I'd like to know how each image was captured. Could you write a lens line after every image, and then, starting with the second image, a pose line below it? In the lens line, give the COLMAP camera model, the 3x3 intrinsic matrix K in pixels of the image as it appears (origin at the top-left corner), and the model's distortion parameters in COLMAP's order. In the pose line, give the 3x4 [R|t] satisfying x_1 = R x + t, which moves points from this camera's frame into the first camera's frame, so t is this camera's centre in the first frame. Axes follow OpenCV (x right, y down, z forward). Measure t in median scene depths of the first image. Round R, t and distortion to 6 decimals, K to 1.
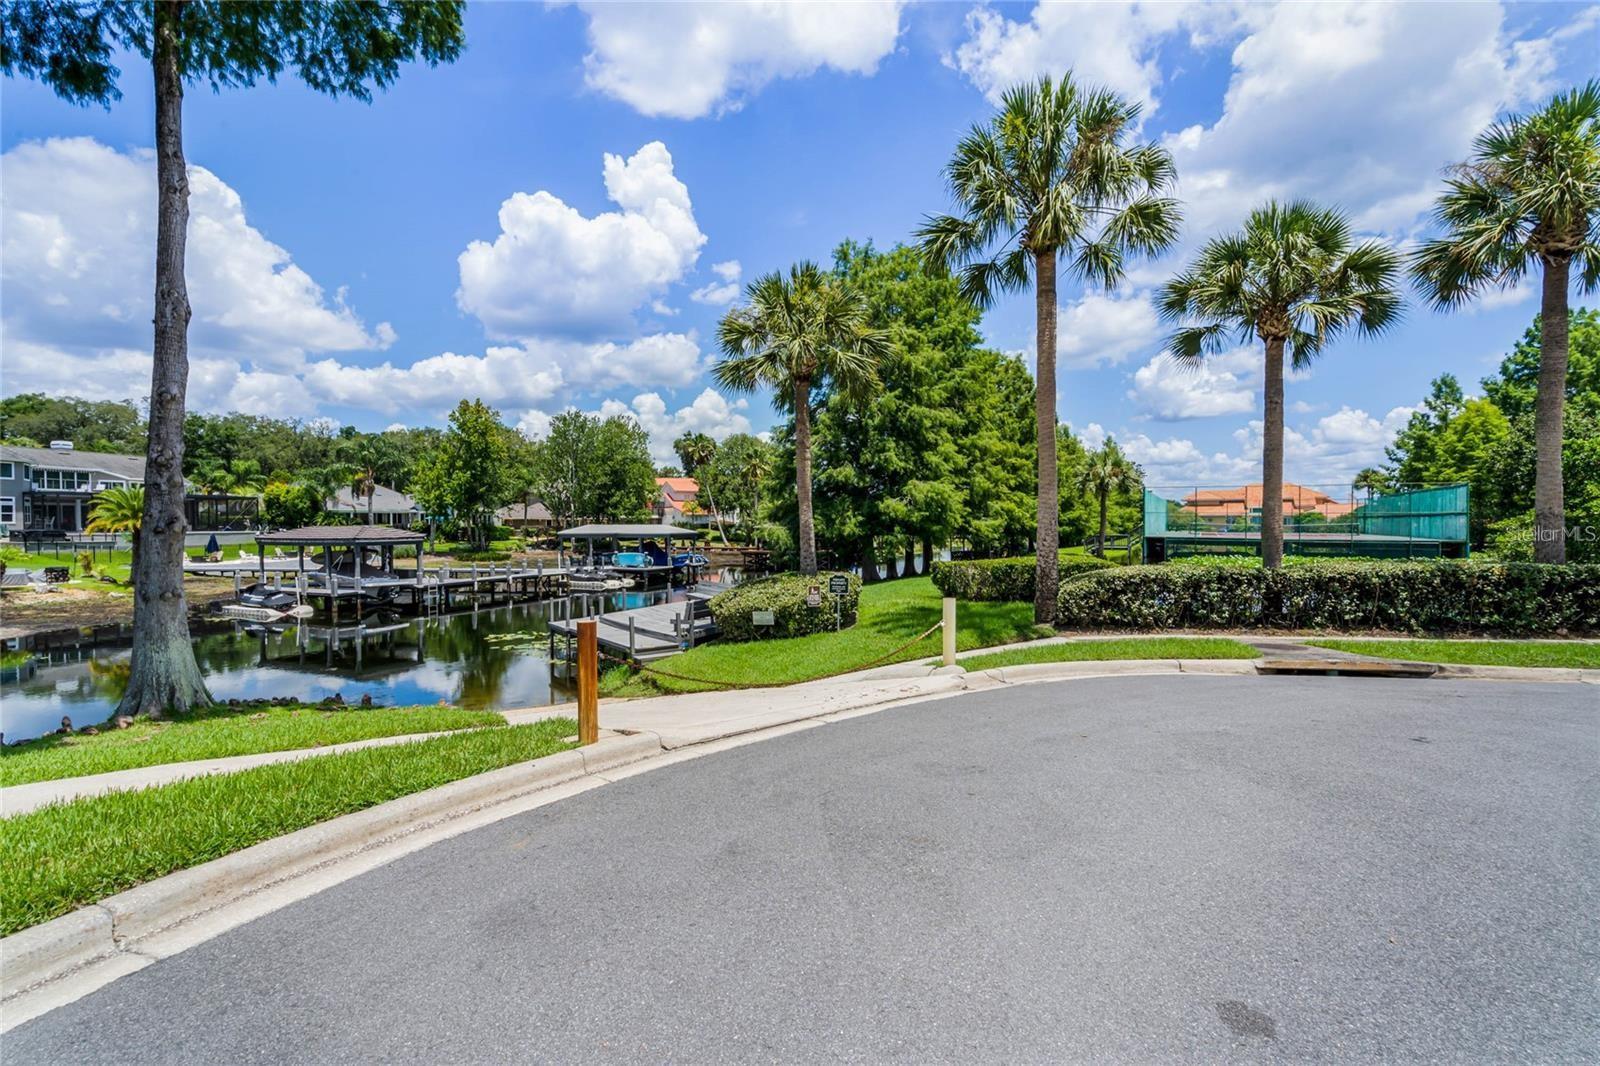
lens RADIAL K [[731.8, 0, 801.2], [0, 731.8, 539.1], [0, 0, 1]] dist [-0.002657, 0.002735]
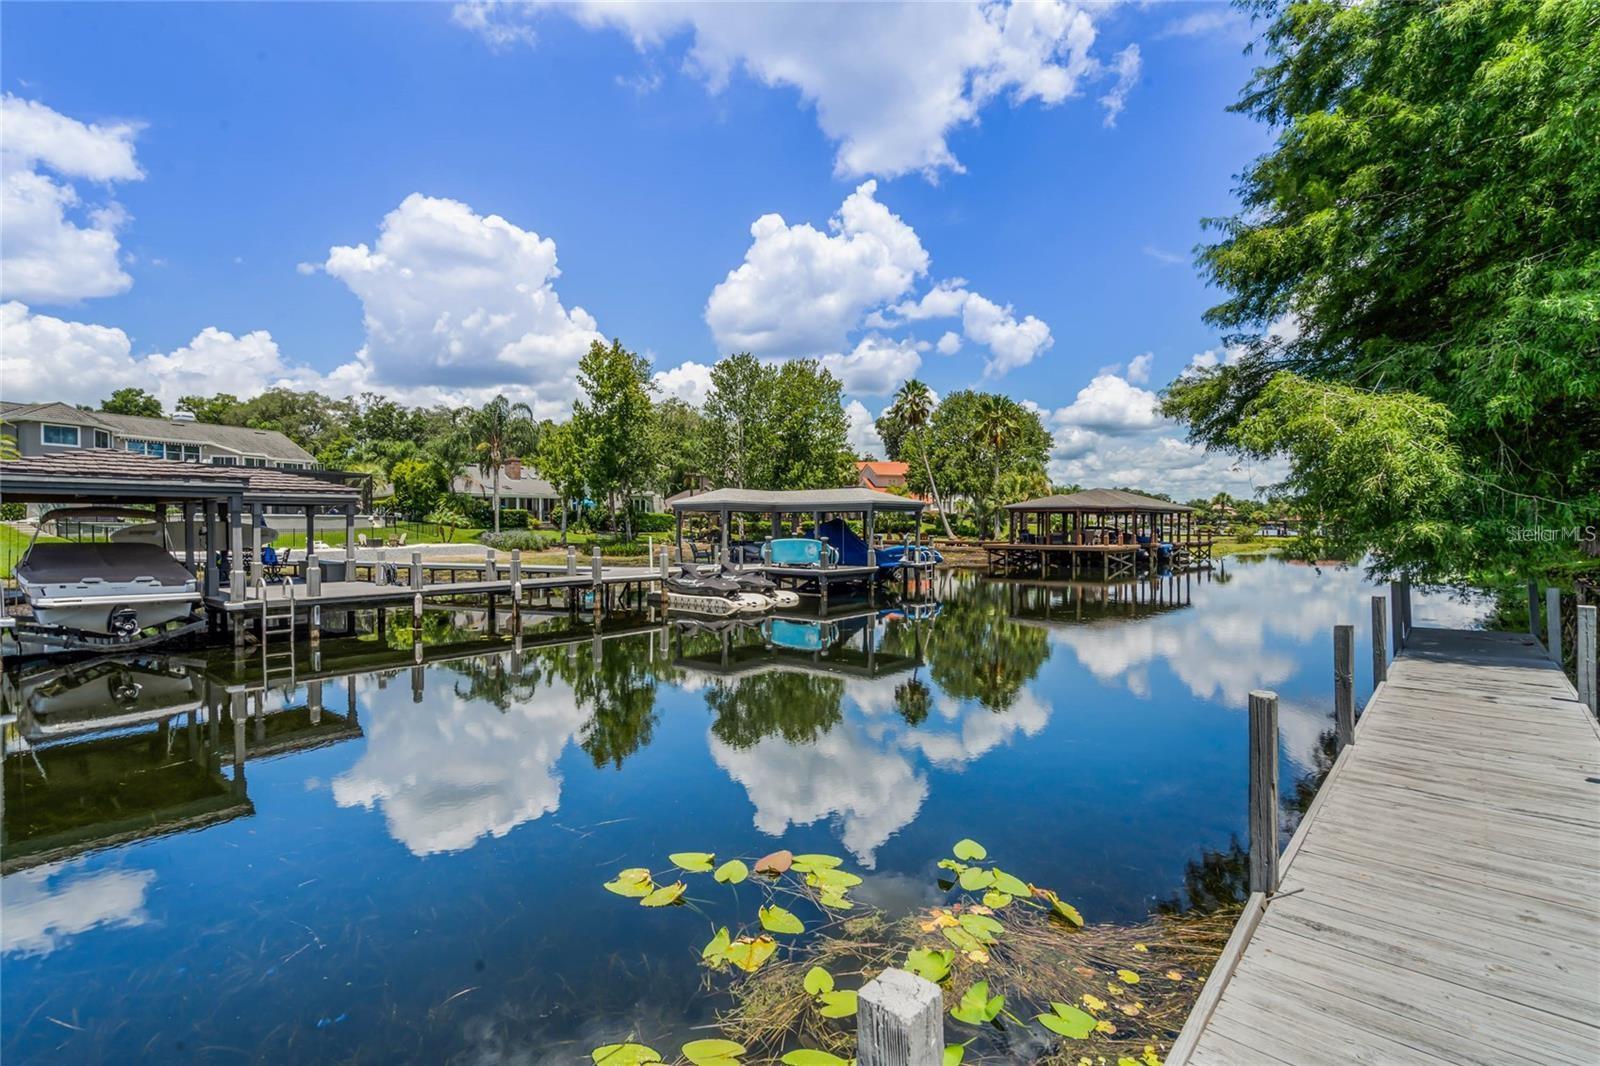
lens RADIAL K [[731.8, 0, 801.2], [0, 731.8, 539.1], [0, 0, 1]] dist [-0.002657, 0.002735]
pose [[0.963679, 0.007410, -0.266961, -0.115423], [-0.008376, 0.999962, -0.002481, 0.024762], [0.266932, 0.004626, 0.963704, 0.629972]]
